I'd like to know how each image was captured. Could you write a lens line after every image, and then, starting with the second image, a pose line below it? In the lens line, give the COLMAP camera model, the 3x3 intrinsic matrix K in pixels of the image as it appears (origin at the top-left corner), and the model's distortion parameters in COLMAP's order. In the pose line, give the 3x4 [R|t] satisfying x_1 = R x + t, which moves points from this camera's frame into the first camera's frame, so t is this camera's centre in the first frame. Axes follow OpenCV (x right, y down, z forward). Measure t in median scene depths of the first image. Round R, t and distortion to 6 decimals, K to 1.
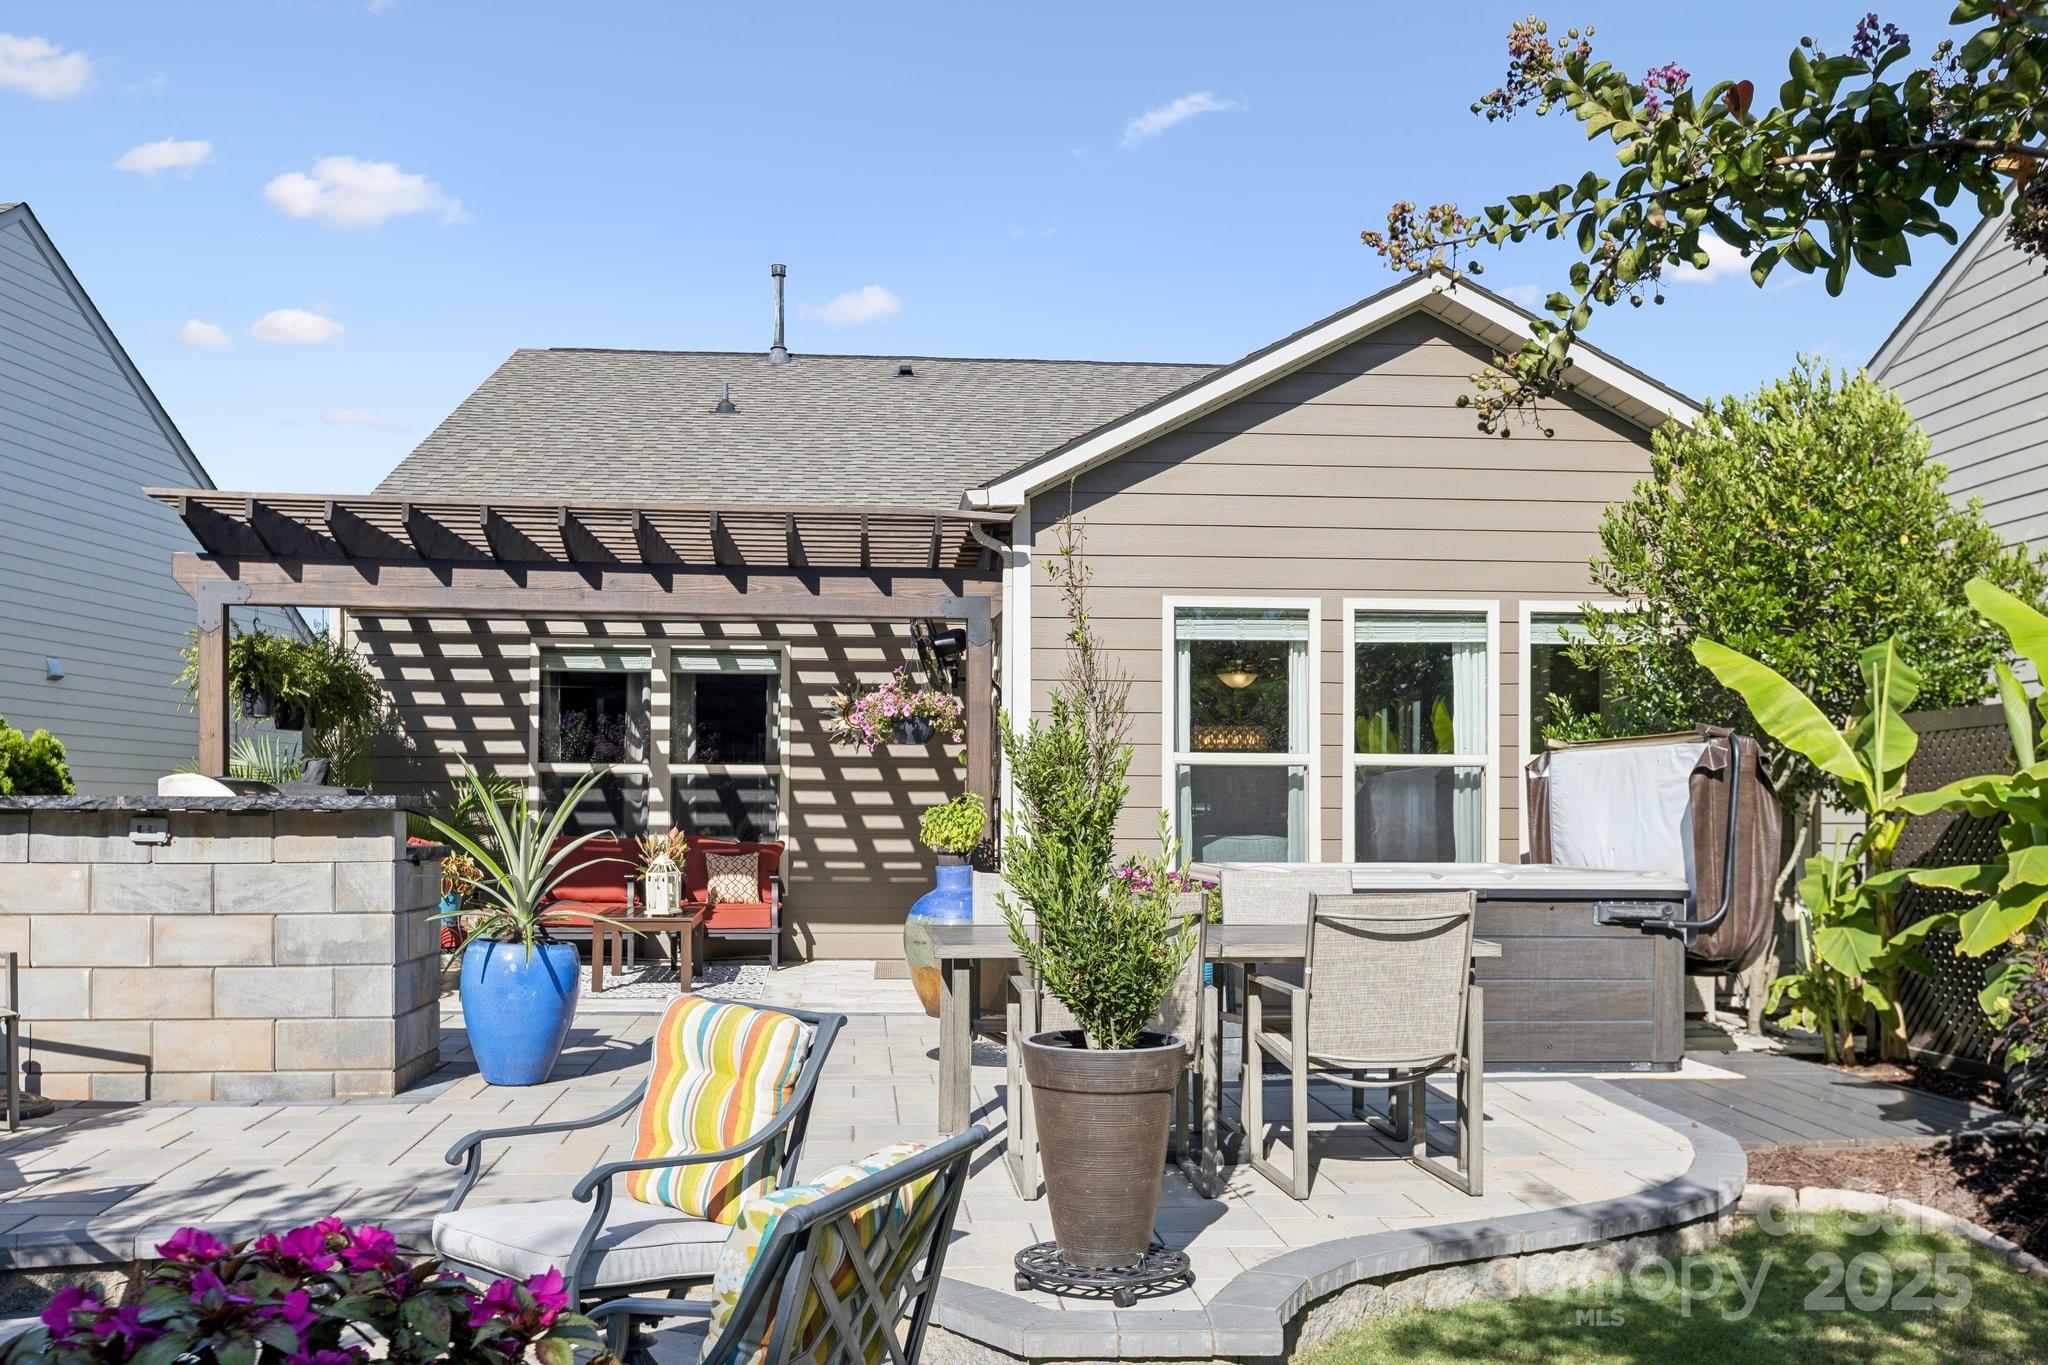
lens RADIAL K [[1906.1, 0, 1028.8], [0, 1906.1, 767.6], [0, 0, 1]] dist [0.009429, -0.019108]
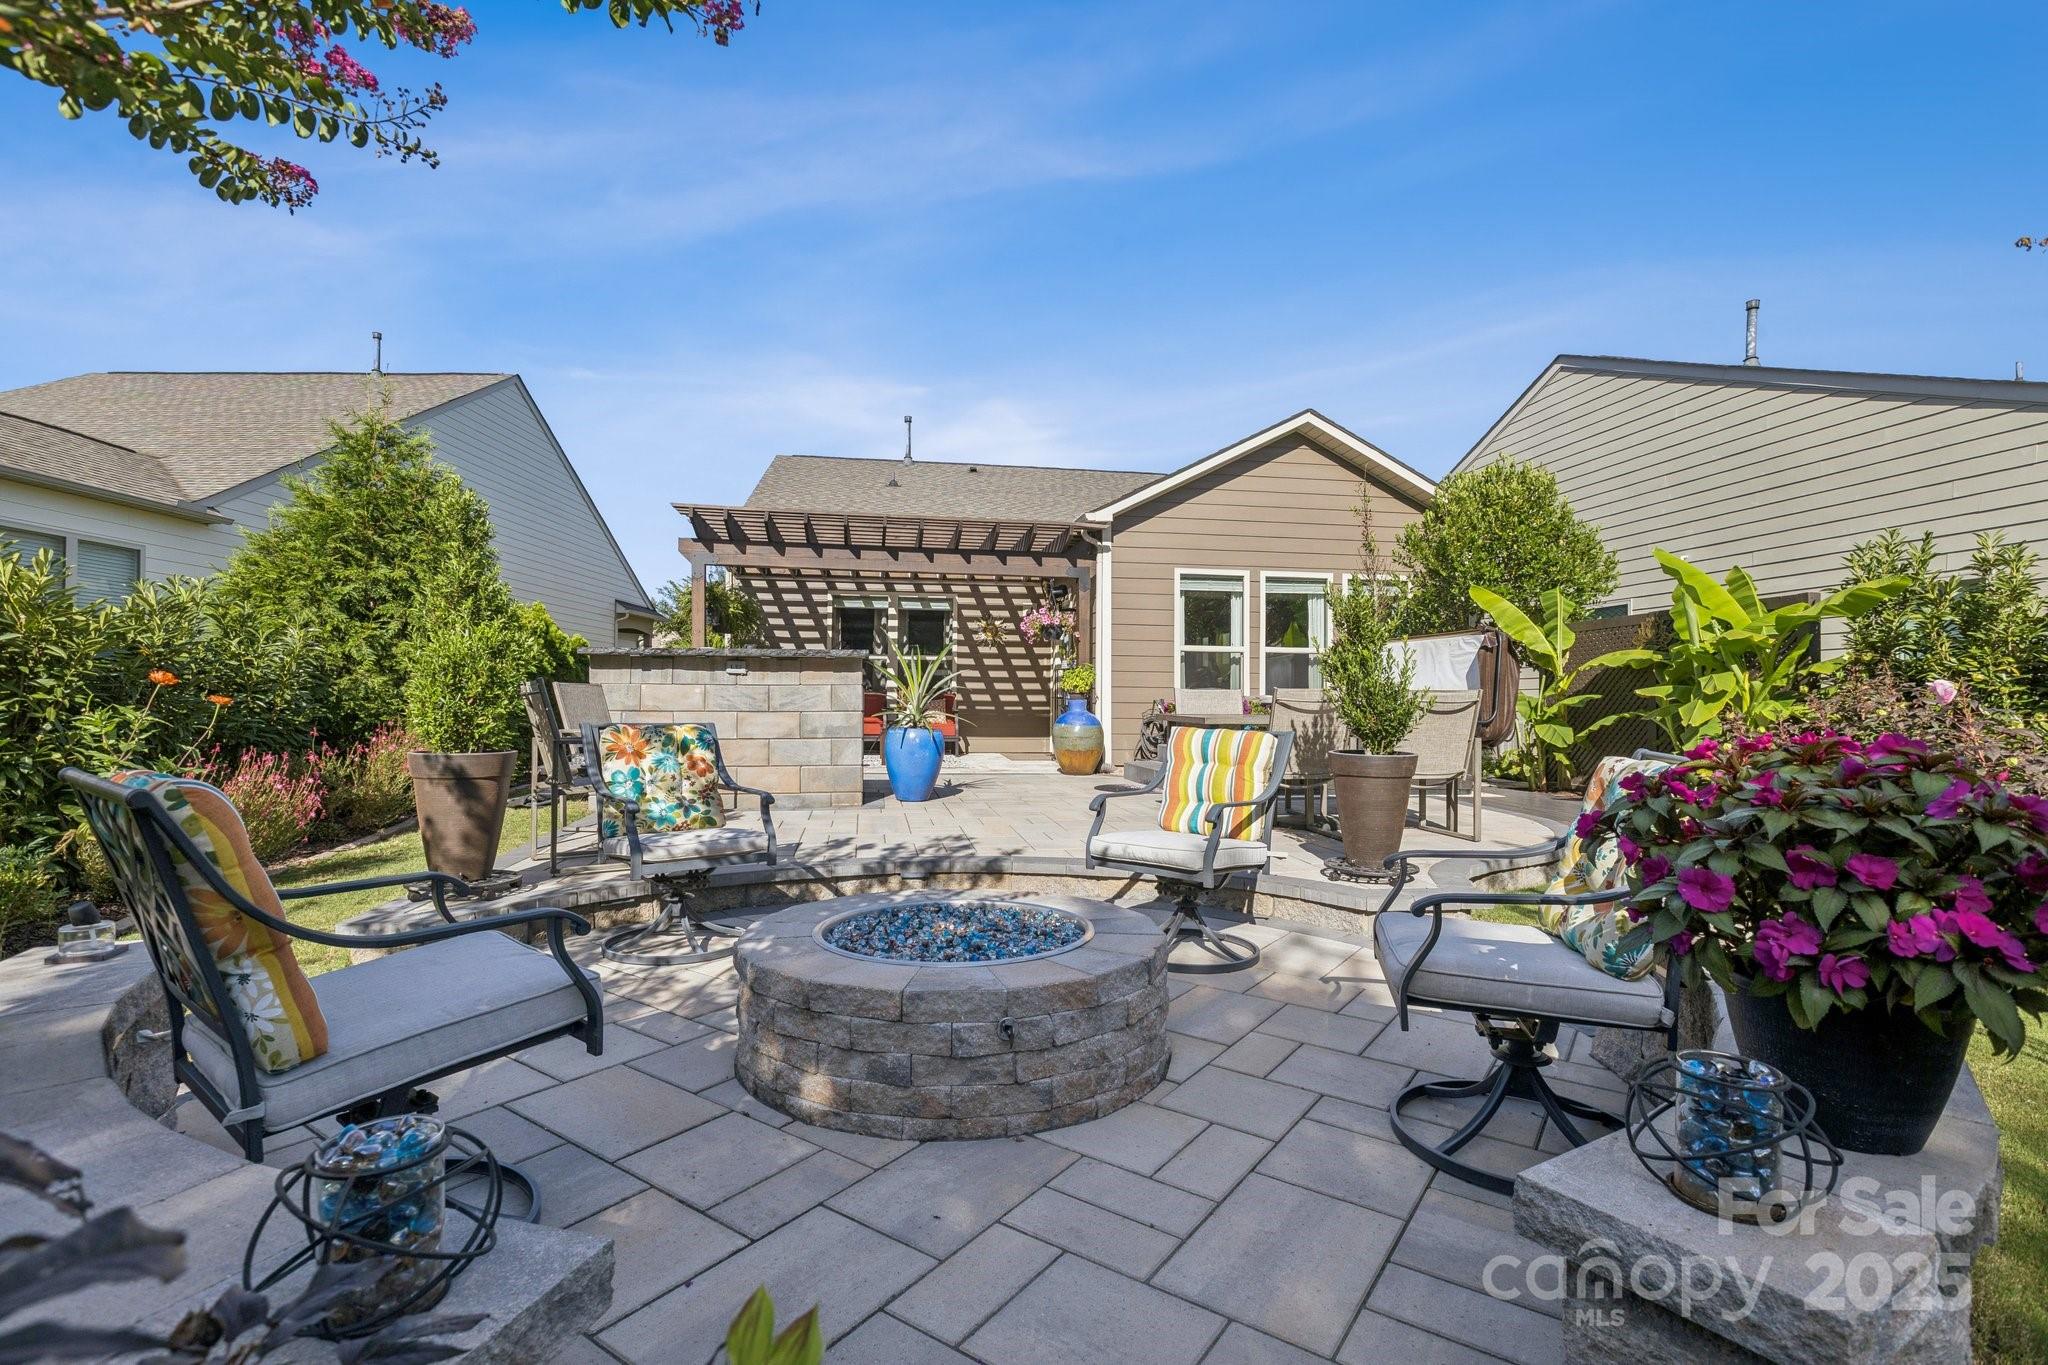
lens RADIAL K [[917.9, 0, 1018.7], [0, 917.9, 690.4], [0, 0, 1]] dist [0.004870, -0.000193]
pose [[0.997044, 0.004211, 0.076713, -0.165074], [-0.004965, 0.999941, 0.009637, 0.030142], [-0.076668, -0.009990, 0.997007, 0.038969]]
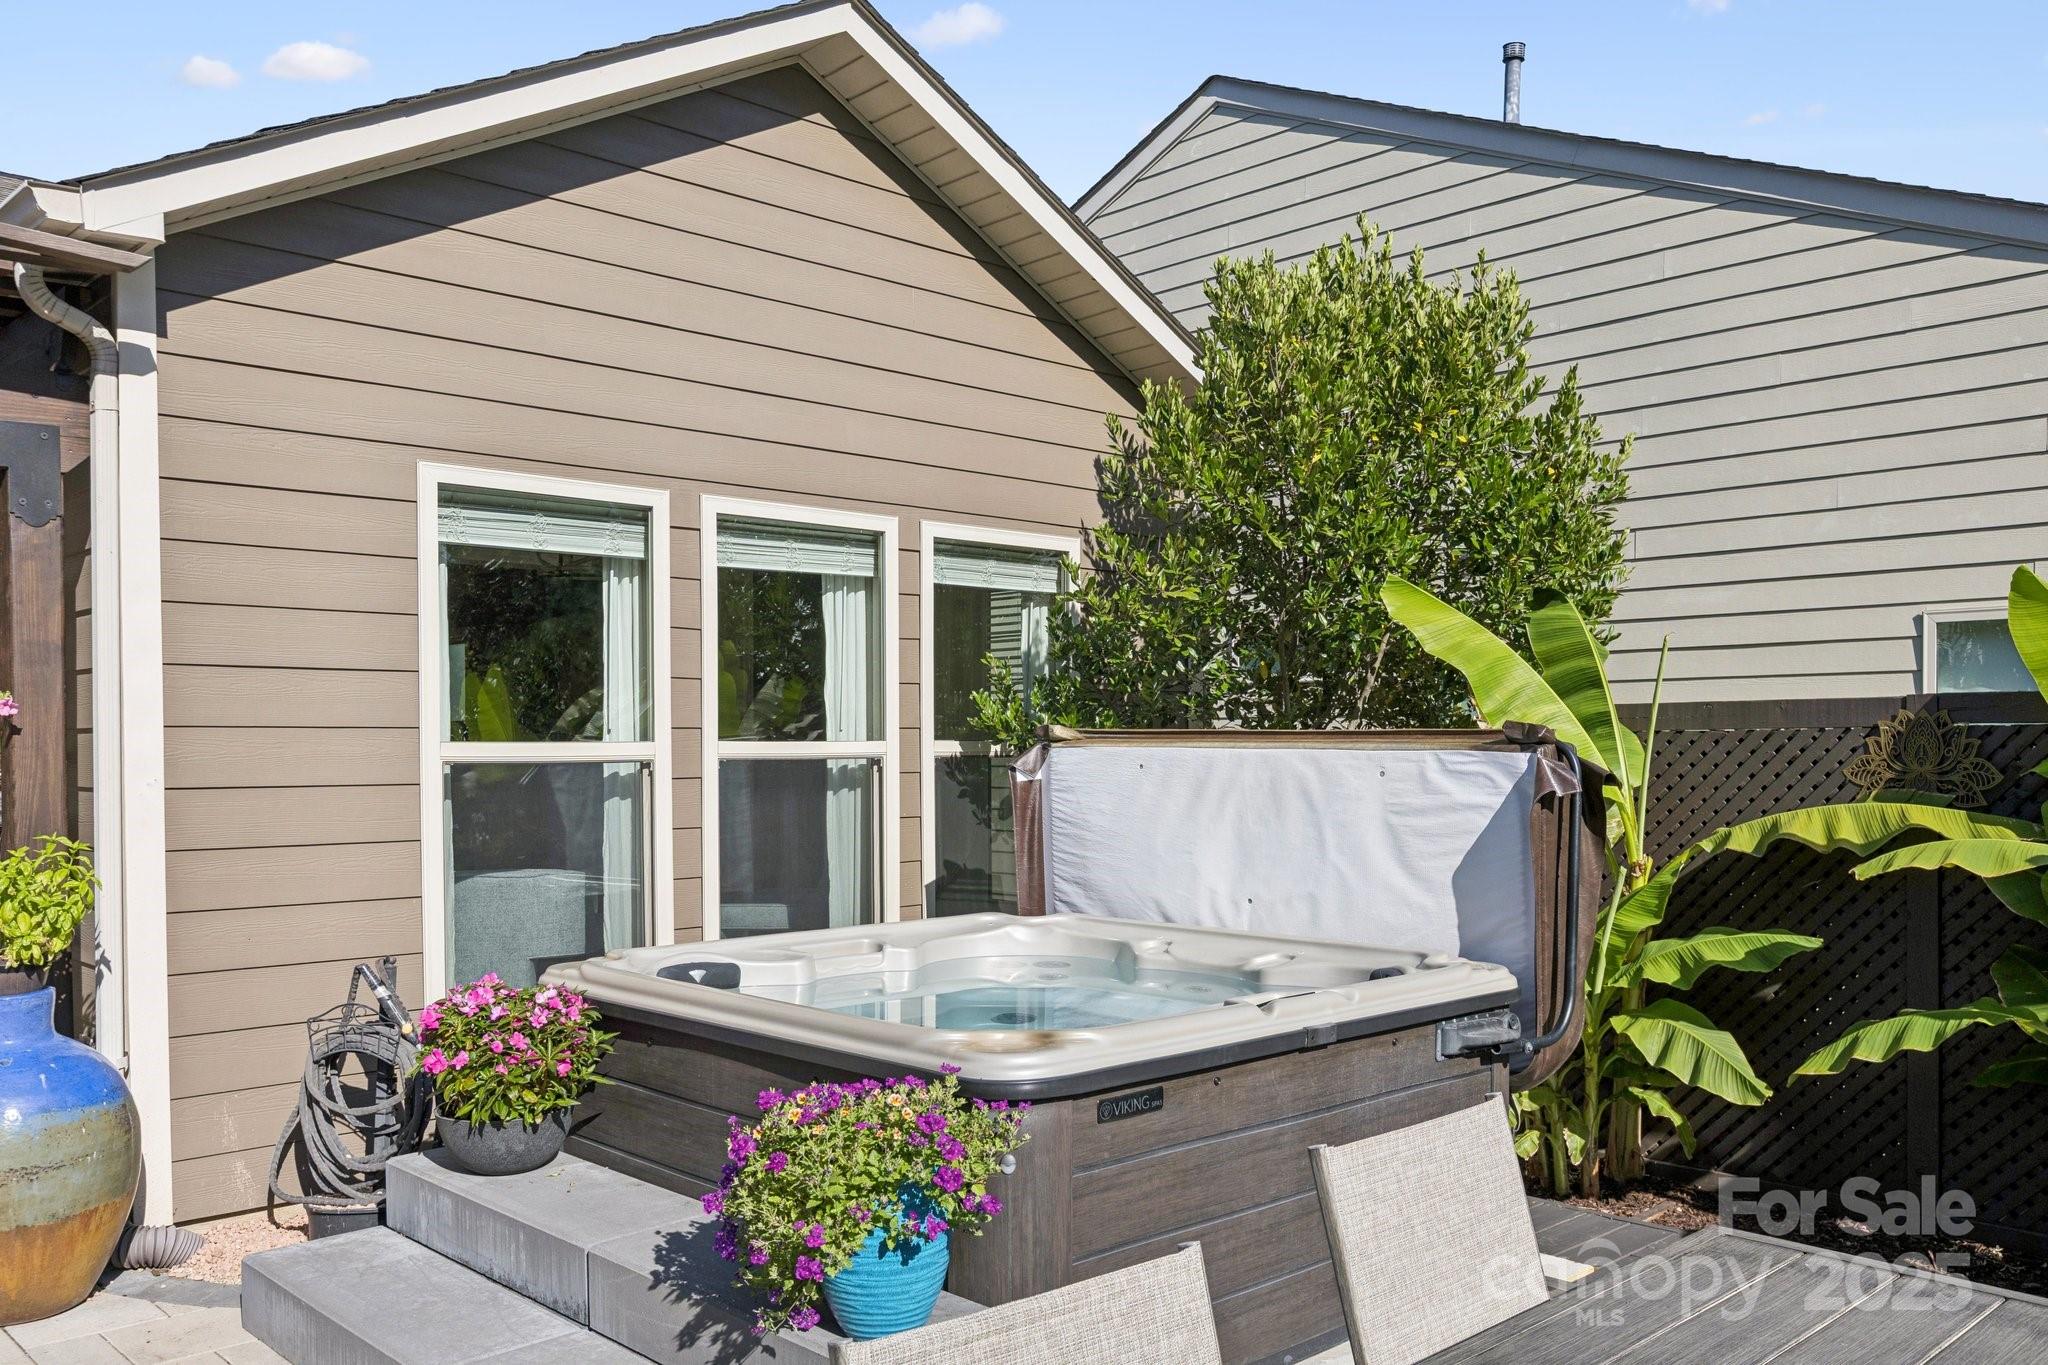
lens RADIAL K [[1653.5, 0, 1027.1], [0, 1653.5, 768.7], [0, 0, 1]] dist [0.006386, 0.001157]
pose [[0.780301, -0.017608, 0.625156, -0.092289], [-0.008398, 0.999218, 0.038626, -0.020357], [-0.625348, -0.035390, 0.779543, 0.496858]]
